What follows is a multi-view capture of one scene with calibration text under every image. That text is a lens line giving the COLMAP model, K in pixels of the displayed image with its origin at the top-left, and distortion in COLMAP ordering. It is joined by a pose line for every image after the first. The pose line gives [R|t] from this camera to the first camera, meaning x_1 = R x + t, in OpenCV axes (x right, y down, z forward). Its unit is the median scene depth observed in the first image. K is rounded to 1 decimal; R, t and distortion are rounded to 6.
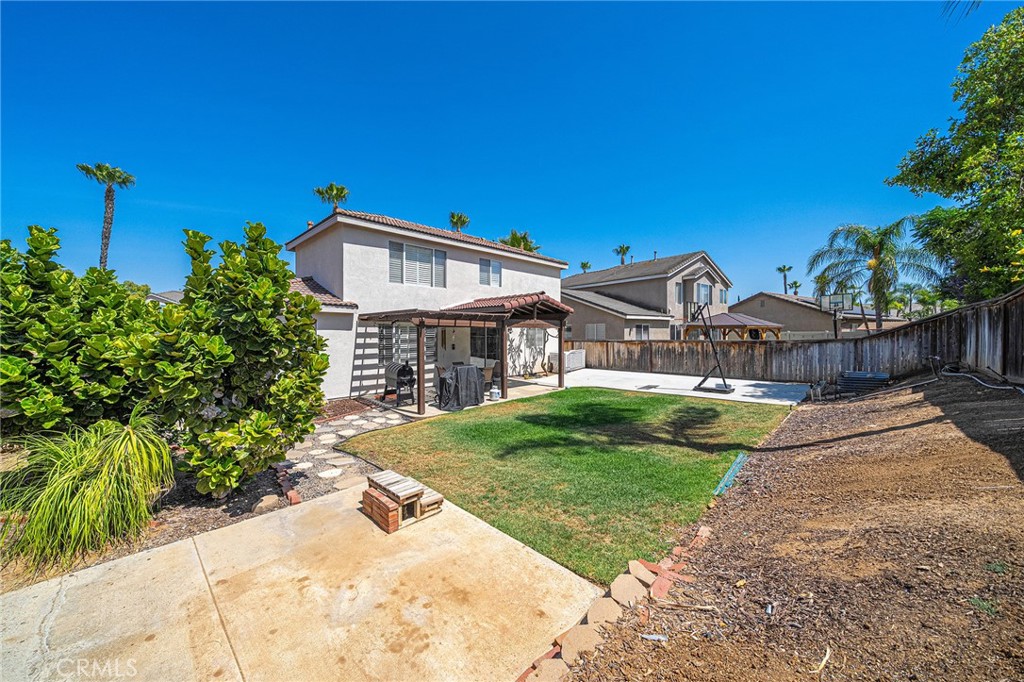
lens RADIAL K [[353.2, 0, 512.5], [0, 353.2, 335.9], [0, 0, 1]] dist [0.000028, -0.000405]
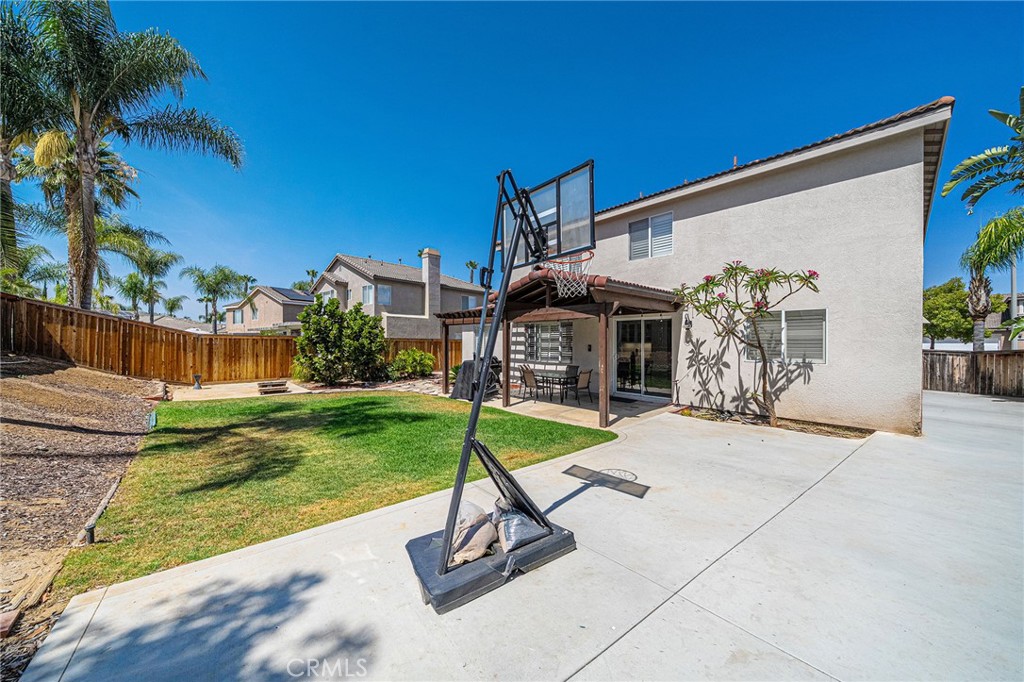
lens RADIAL K [[353.2, 0, 512.5], [0, 353.2, 338.7], [0, 0, 1]] dist [0.000028, -0.000405]
pose [[-0.063560, -0.002847, -0.997974, 0.727768], [-0.013313, 0.999909, -0.002005, 0.014107], [0.997889, 0.013159, -0.063592, 0.967226]]
